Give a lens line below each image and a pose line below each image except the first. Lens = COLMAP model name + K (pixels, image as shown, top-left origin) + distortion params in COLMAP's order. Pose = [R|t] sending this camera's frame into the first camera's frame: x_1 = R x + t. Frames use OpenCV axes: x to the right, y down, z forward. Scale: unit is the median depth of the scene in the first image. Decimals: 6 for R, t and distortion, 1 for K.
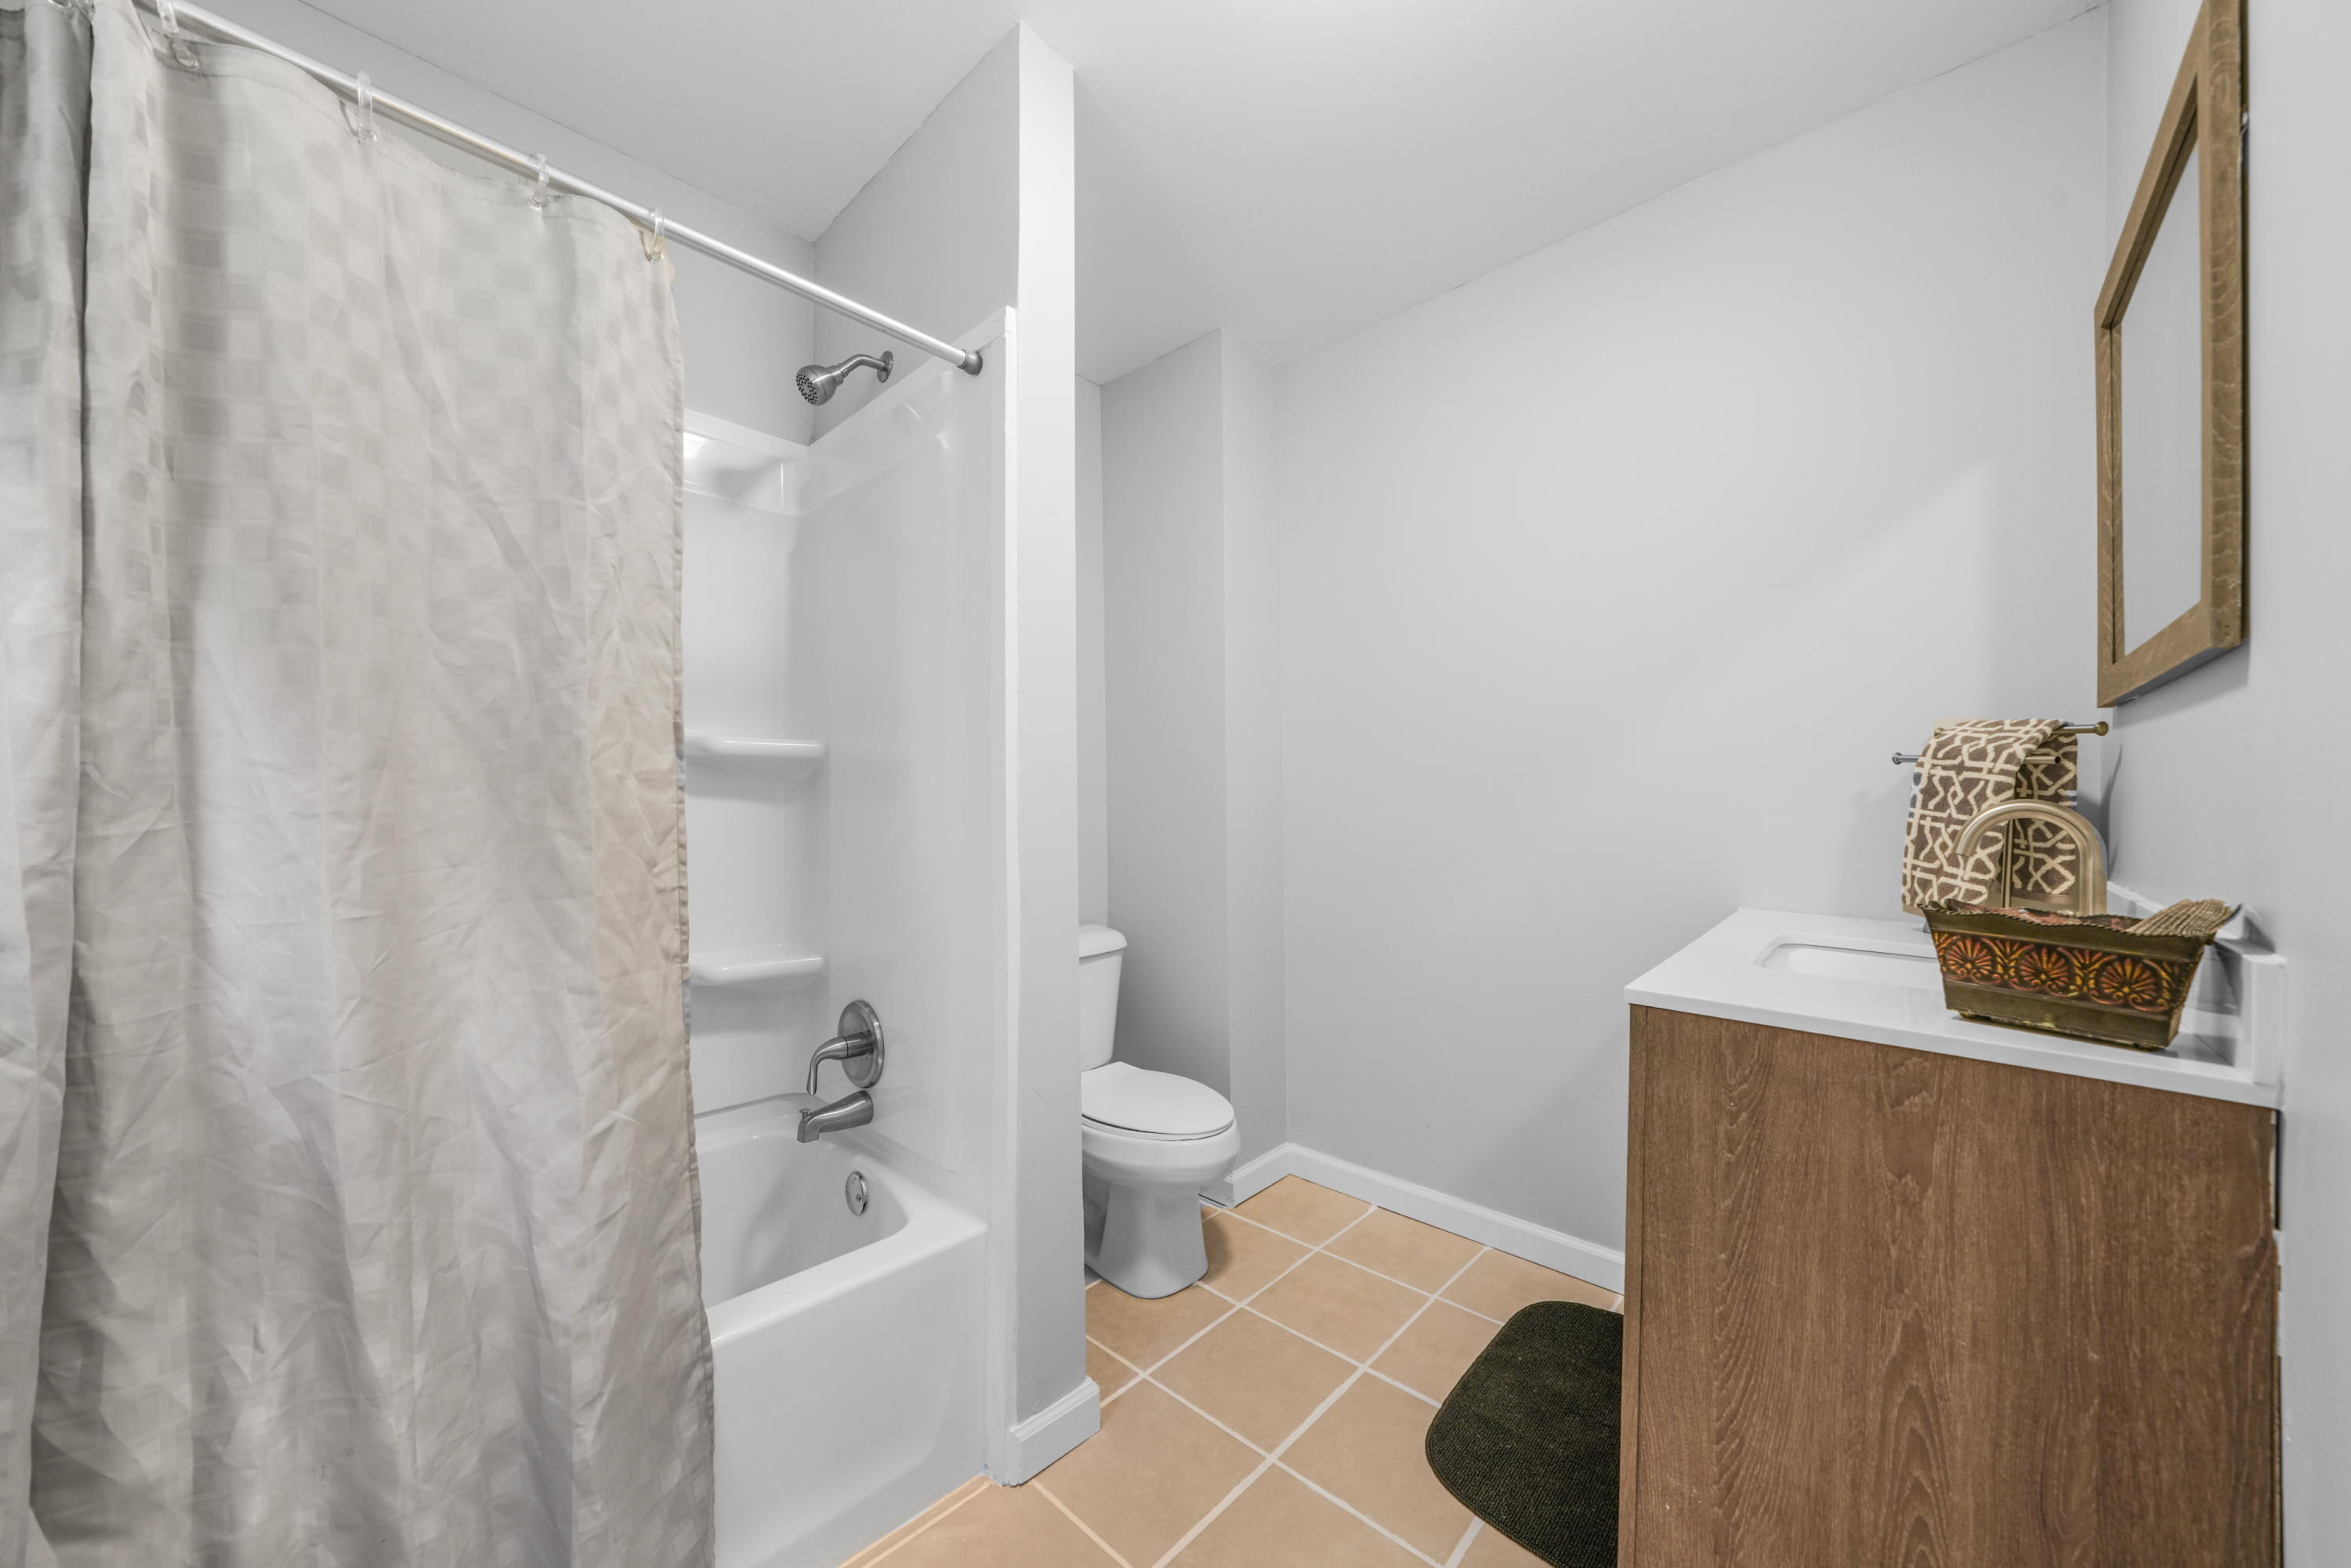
lens RADIAL K [[817.9, 0, 1181.0], [0, 817.9, 793.4], [0, 0, 1]] dist [-0.017219, 0.000258]
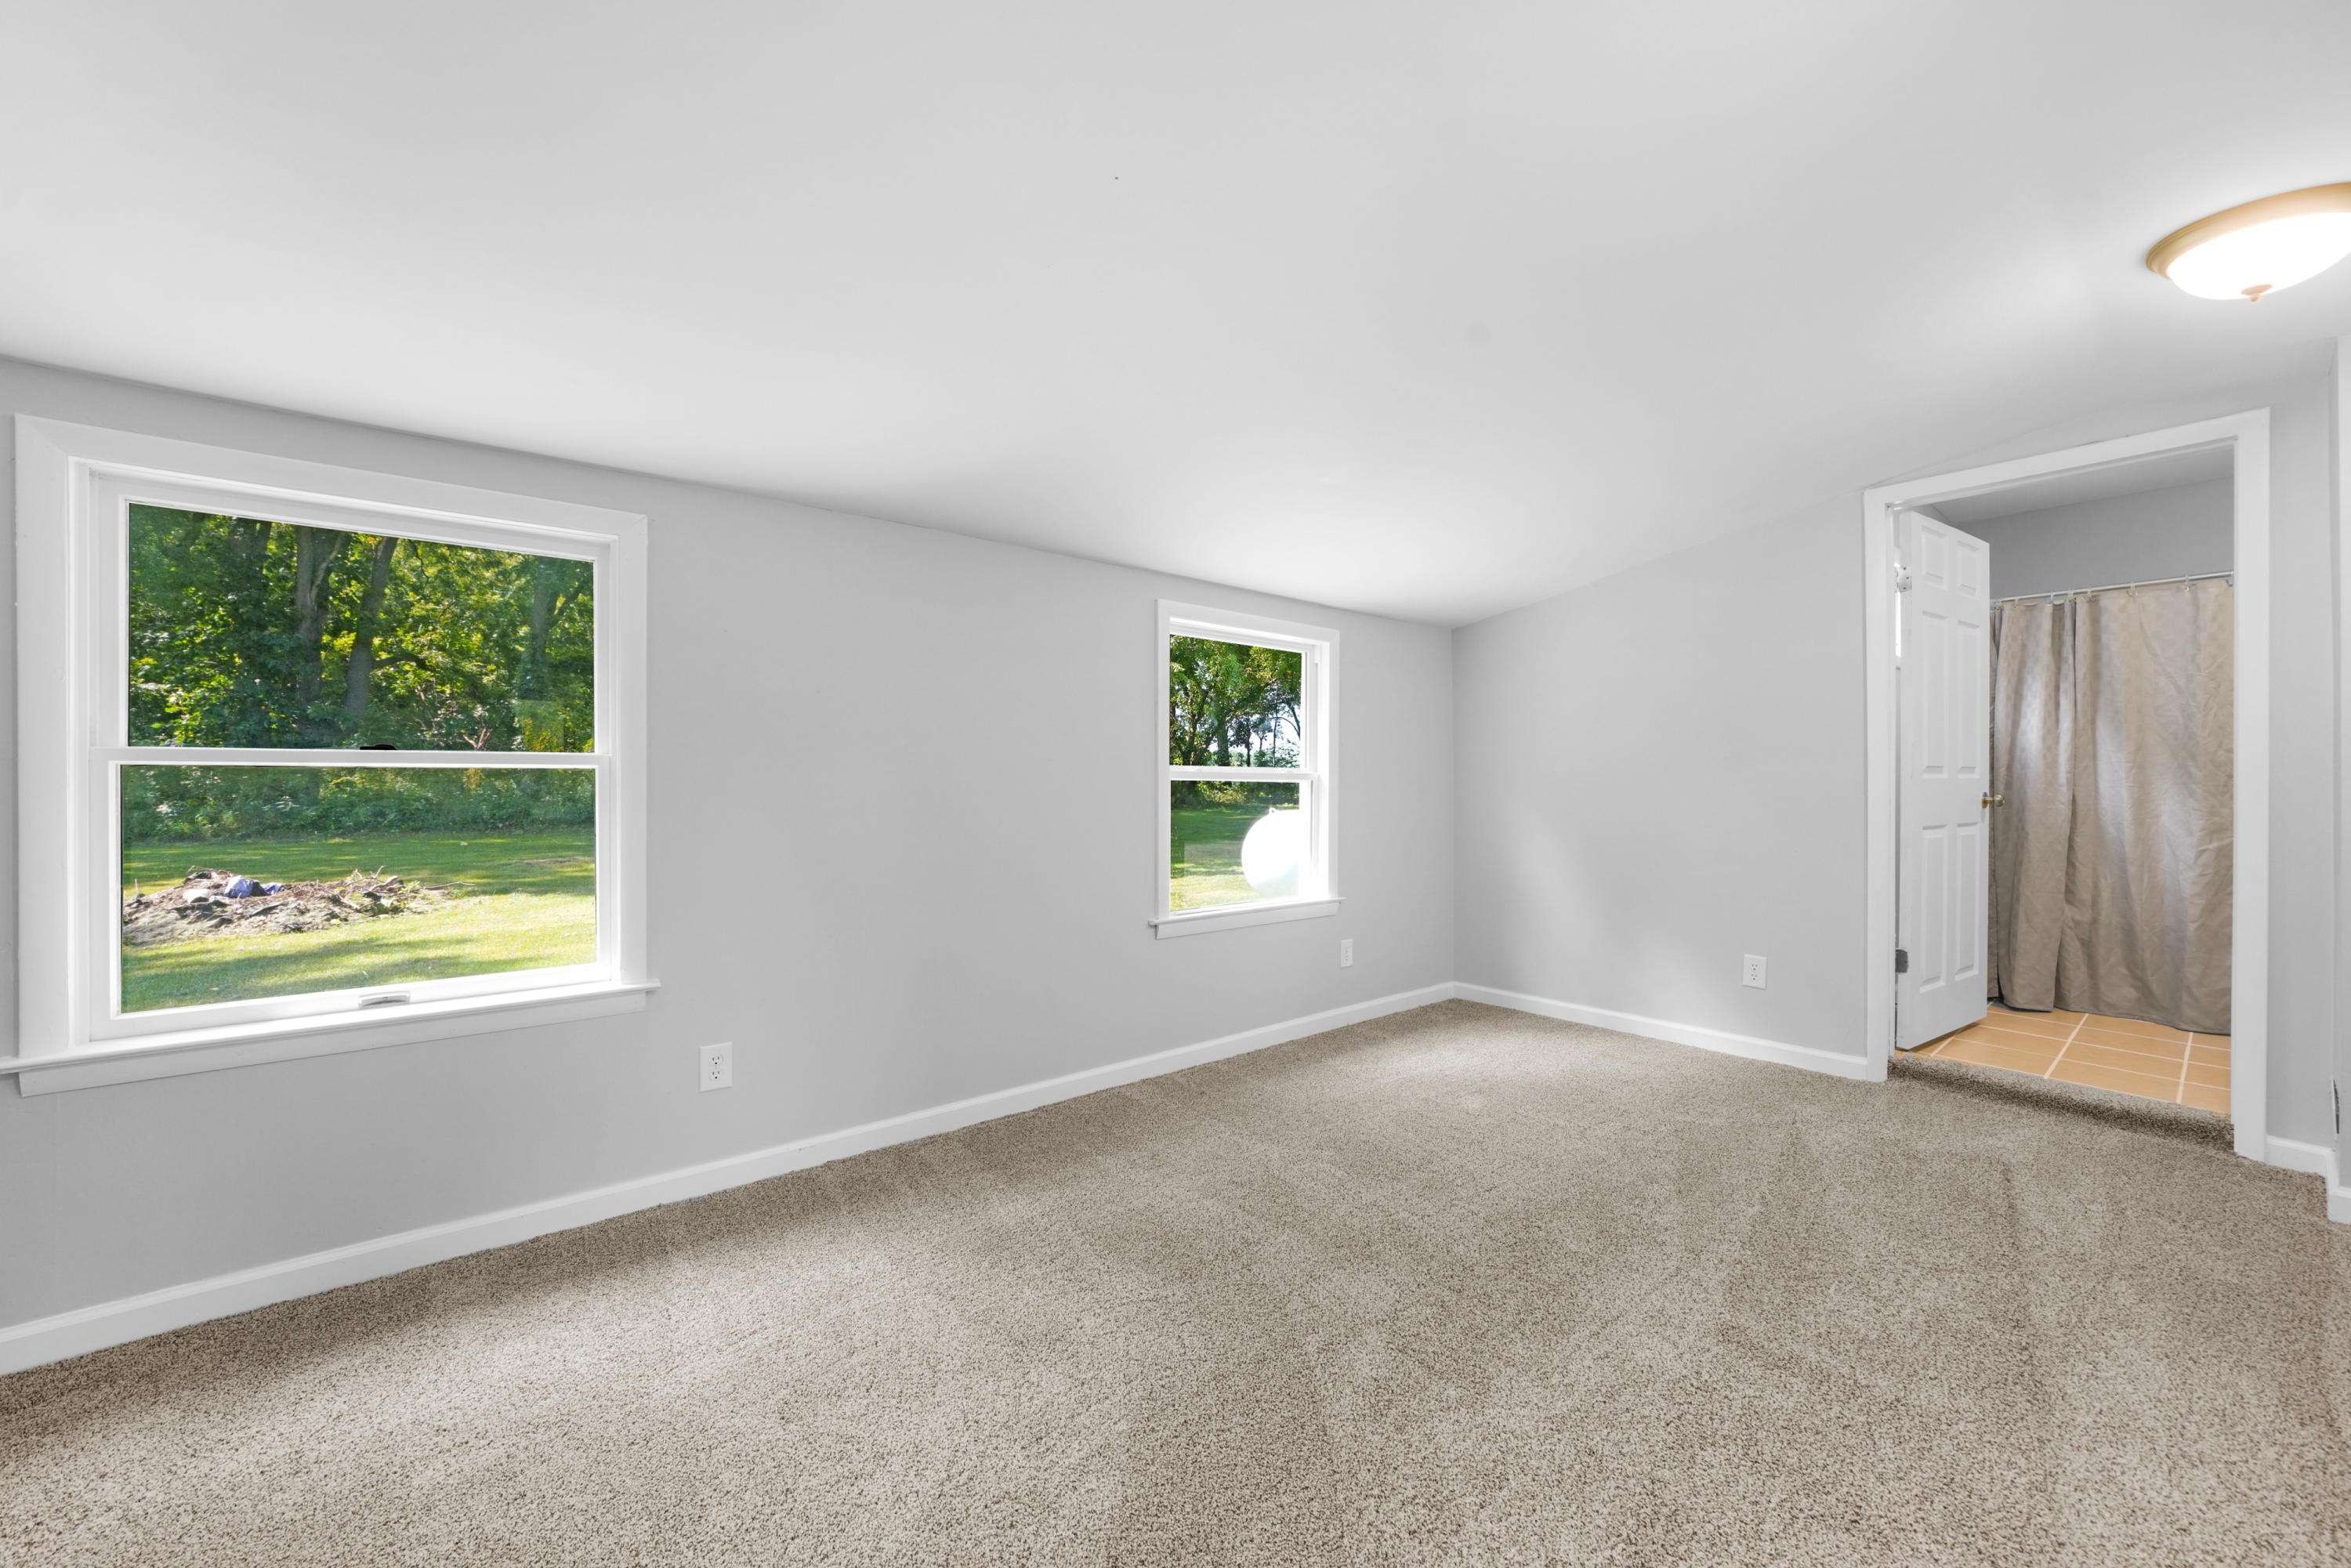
lens RADIAL K [[817.9, 0, 1179.9], [0, 817.9, 783.1], [0, 0, 1]] dist [-0.017219, 0.000258]
pose [[-0.172881, 0.004110, -0.984934, 3.609121], [-0.003821, 0.999981, 0.004844, 0.124963], [0.984935, 0.004601, -0.172862, -2.912800]]
